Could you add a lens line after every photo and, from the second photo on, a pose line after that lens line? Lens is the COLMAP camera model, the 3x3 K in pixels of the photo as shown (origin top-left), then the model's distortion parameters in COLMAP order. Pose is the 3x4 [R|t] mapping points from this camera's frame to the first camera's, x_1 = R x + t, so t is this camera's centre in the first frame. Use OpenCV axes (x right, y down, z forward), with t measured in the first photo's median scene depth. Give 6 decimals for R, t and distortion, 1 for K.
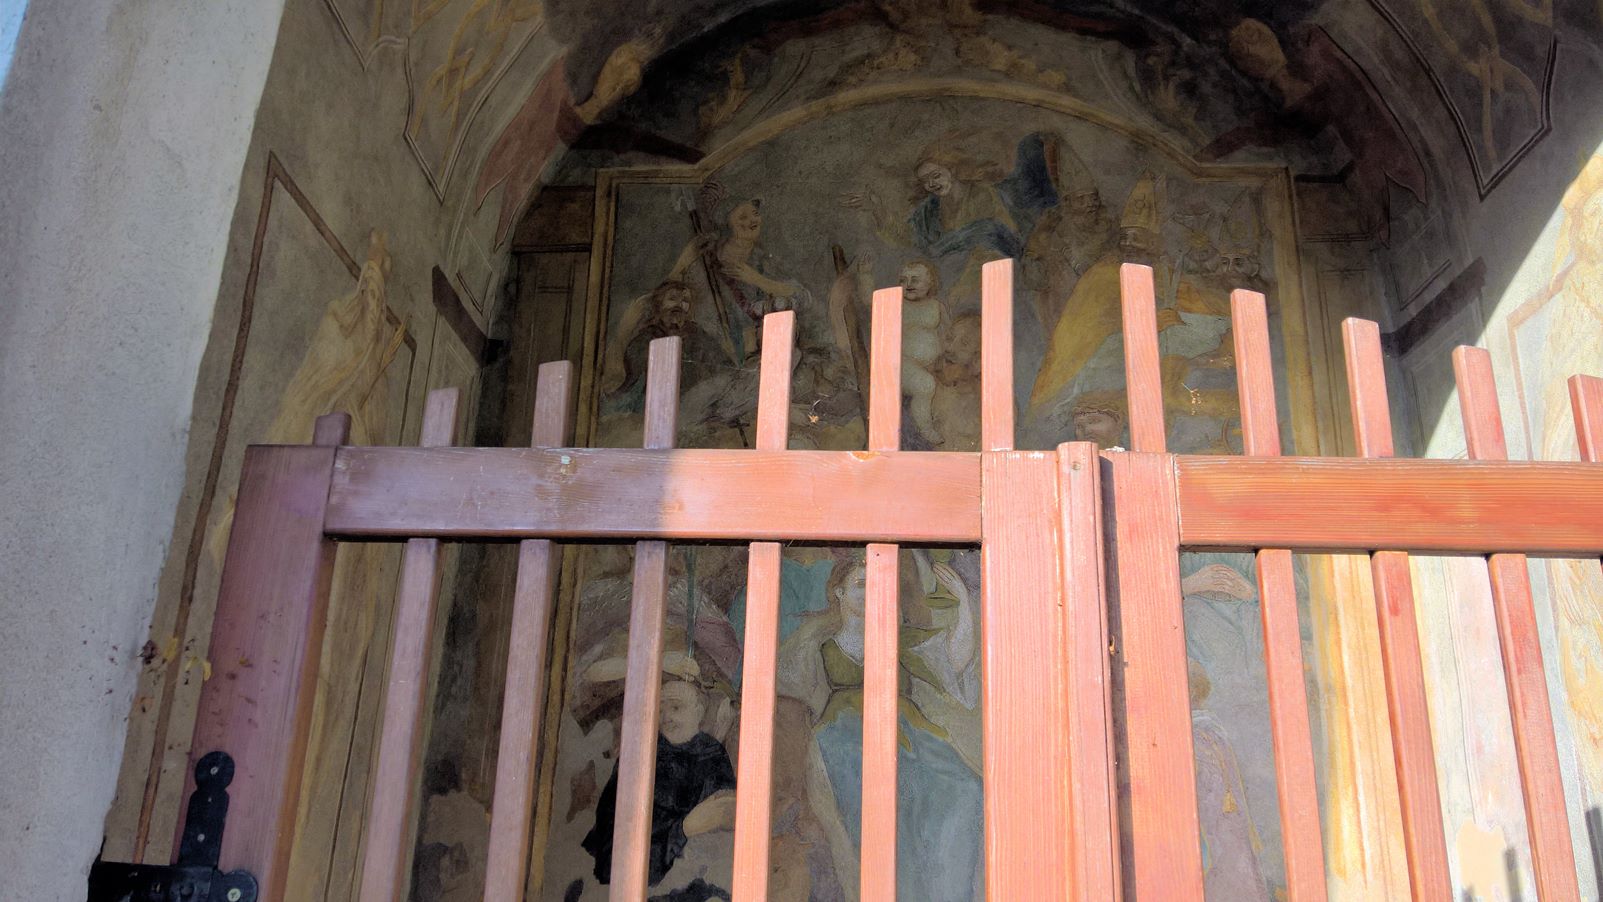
lens RADIAL K [[1183.0, 0, 829.9], [0, 1183.0, 475.3], [0, 0, 1]] dist [0.051582, -0.061646]
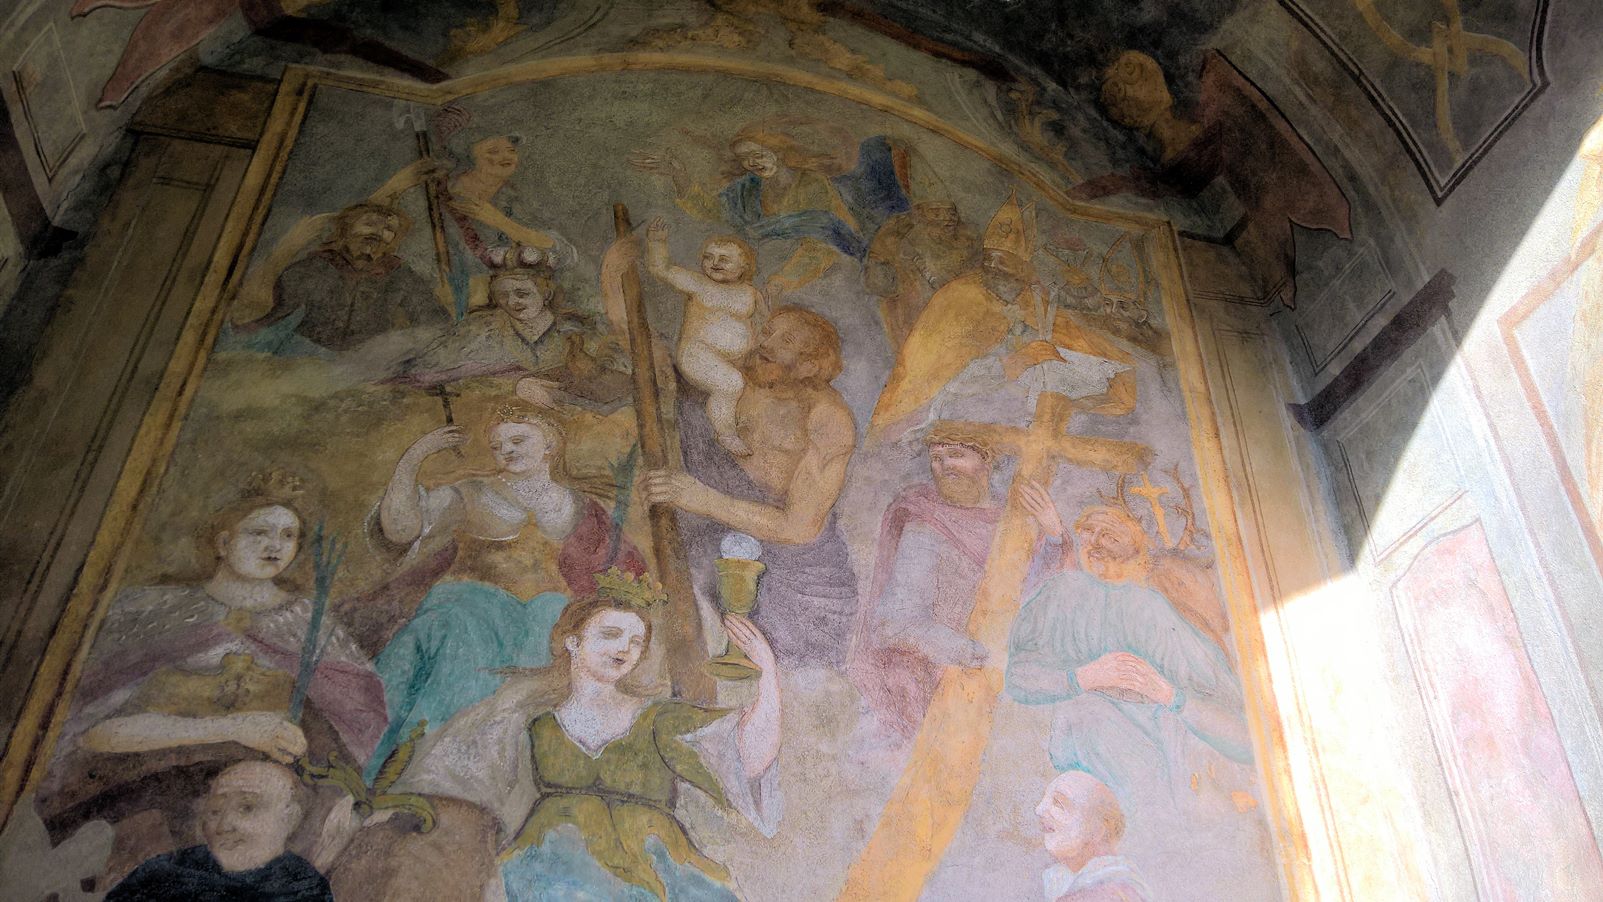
lens RADIAL K [[1209.9, 0, 848.8], [0, 1209.9, 455.3], [0, 0, 1]] dist [0.041384, -0.051724]
pose [[0.964711, 0.130166, 0.228886, -0.009812], [-0.060173, 0.955247, -0.289624, 0.170293], [-0.256342, 0.265631, 0.929370, 0.322786]]
